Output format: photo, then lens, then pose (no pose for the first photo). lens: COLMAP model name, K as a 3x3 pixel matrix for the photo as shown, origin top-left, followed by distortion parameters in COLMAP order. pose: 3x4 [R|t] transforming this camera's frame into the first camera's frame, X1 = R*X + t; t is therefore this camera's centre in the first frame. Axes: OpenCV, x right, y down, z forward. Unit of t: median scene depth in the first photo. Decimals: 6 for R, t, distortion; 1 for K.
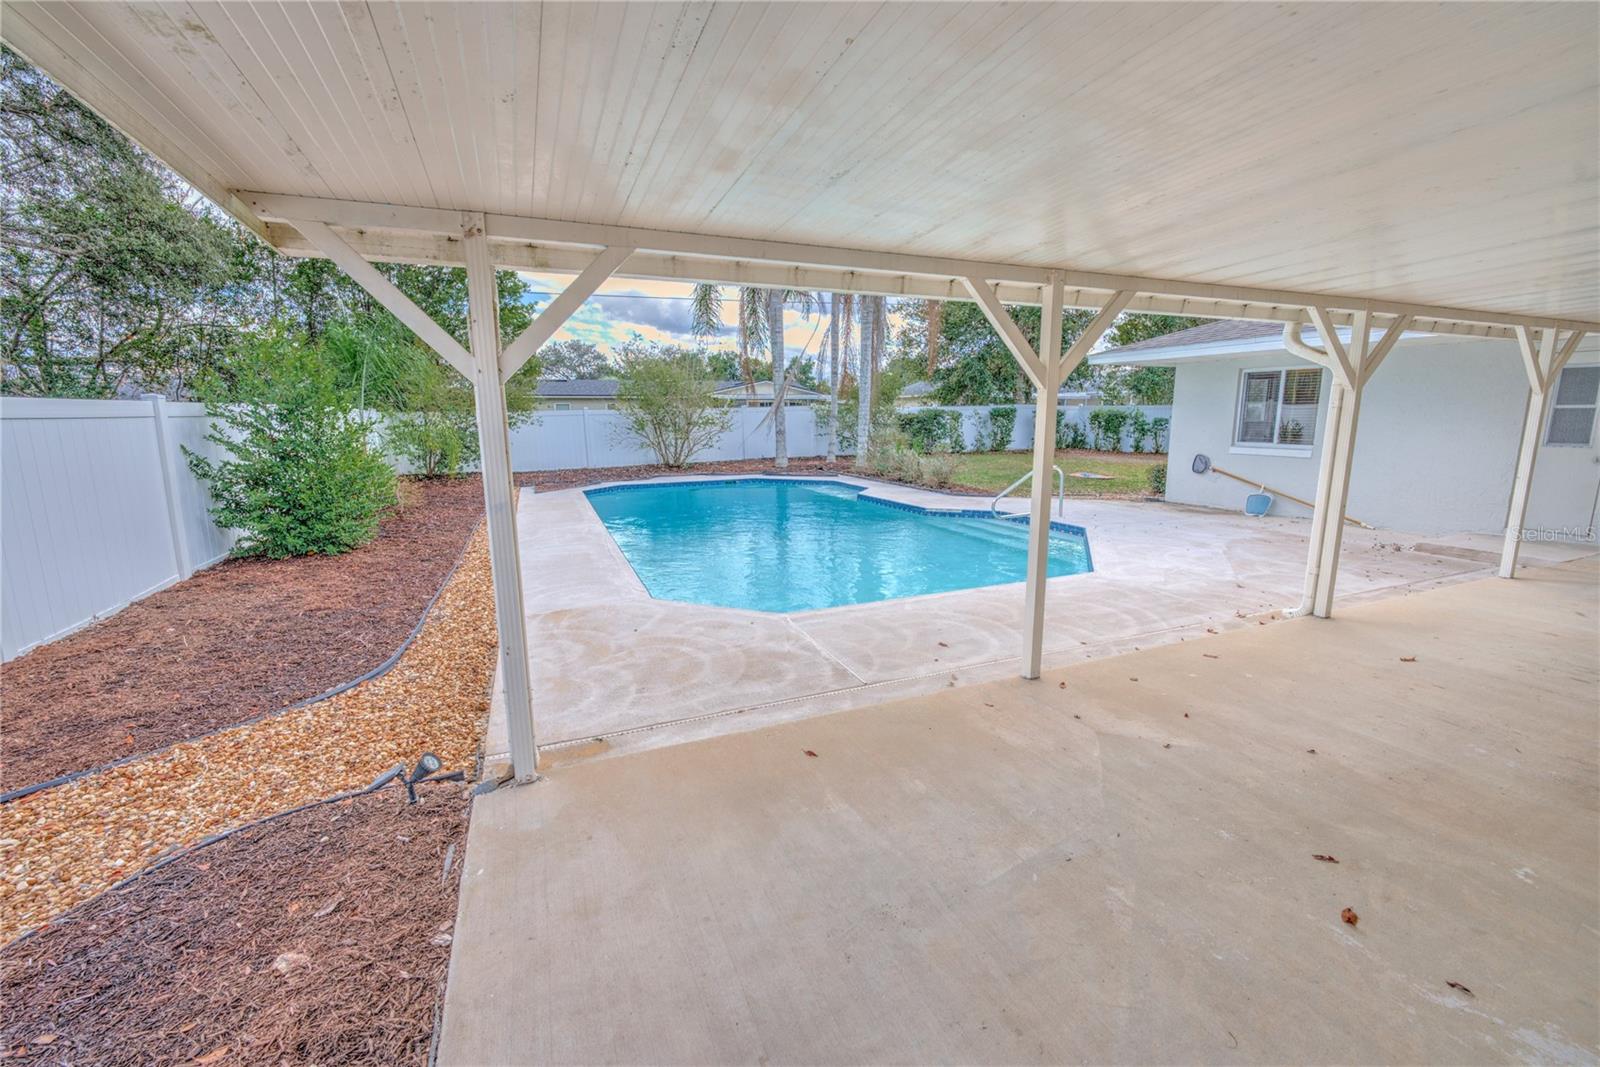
lens RADIAL K [[634.1, 0, 800.0], [0, 634.1, 533.5], [0, 0, 1]] dist [0.000114, -0.000159]
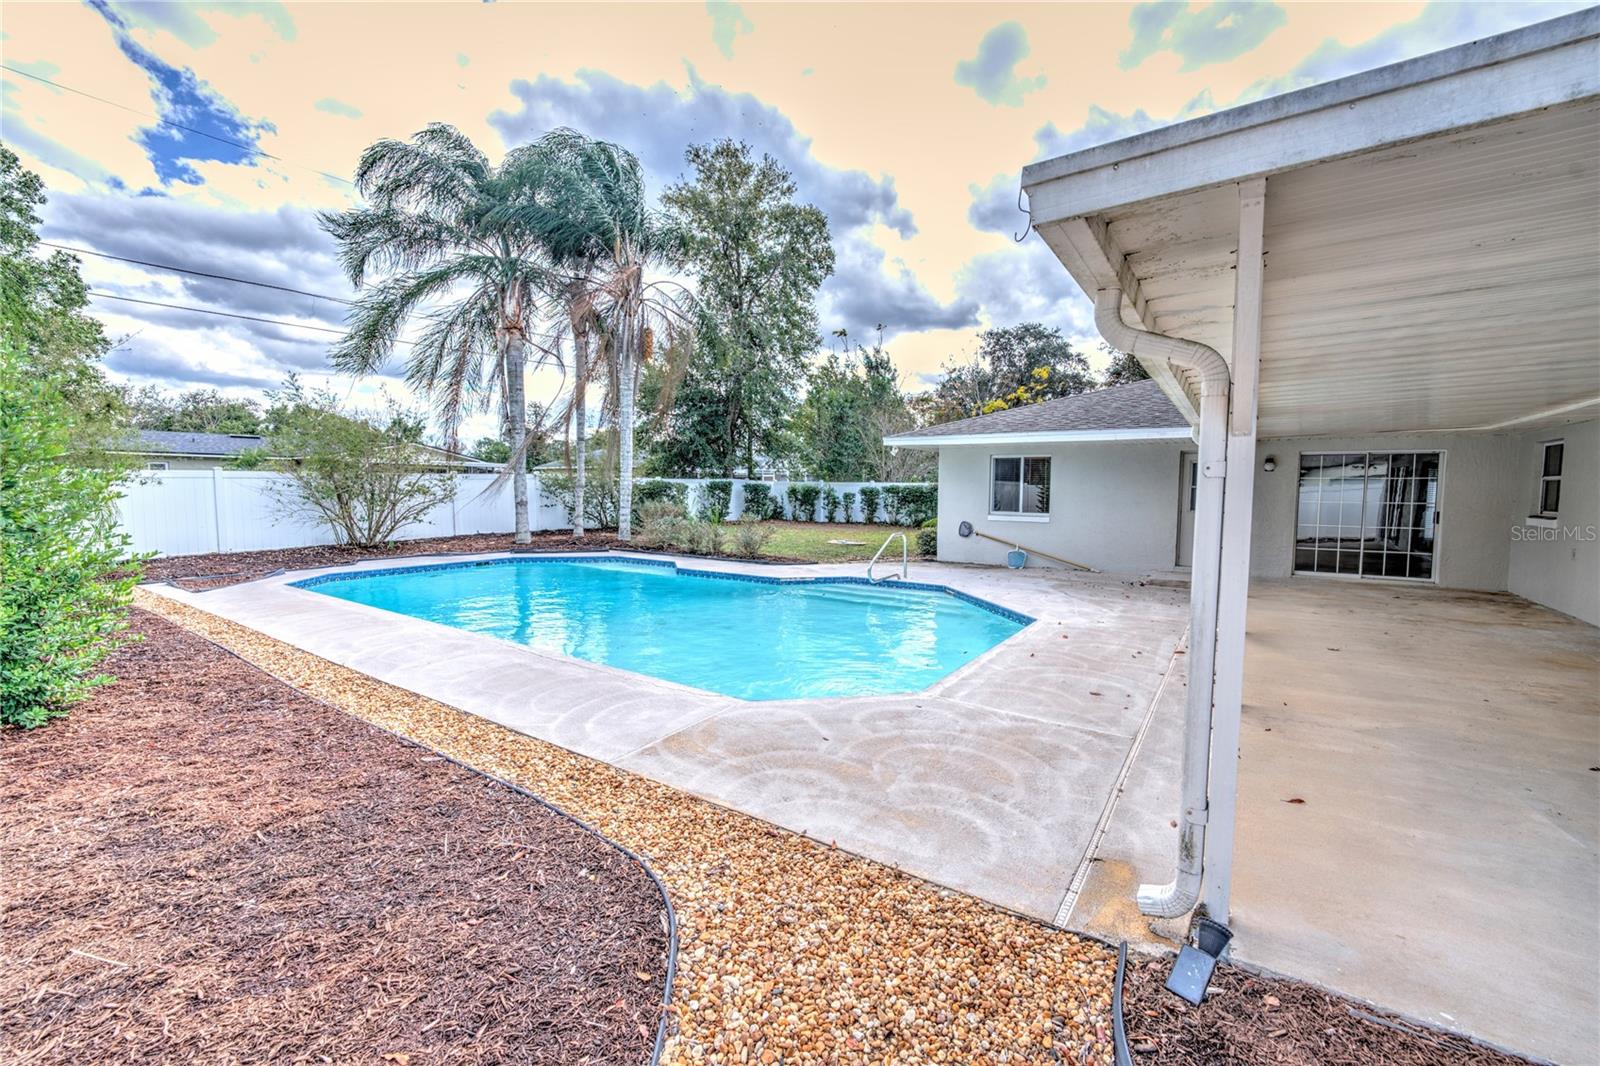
lens RADIAL K [[634.1, 0, 800.0], [0, 634.1, 533.0], [0, 0, 1]] dist [0.000114, -0.000159]
pose [[0.837876, -0.020571, 0.545473, -0.459989], [0.082811, 0.992514, -0.089772, -0.025152], [-0.539543, 0.120389, 0.833307, 0.194902]]
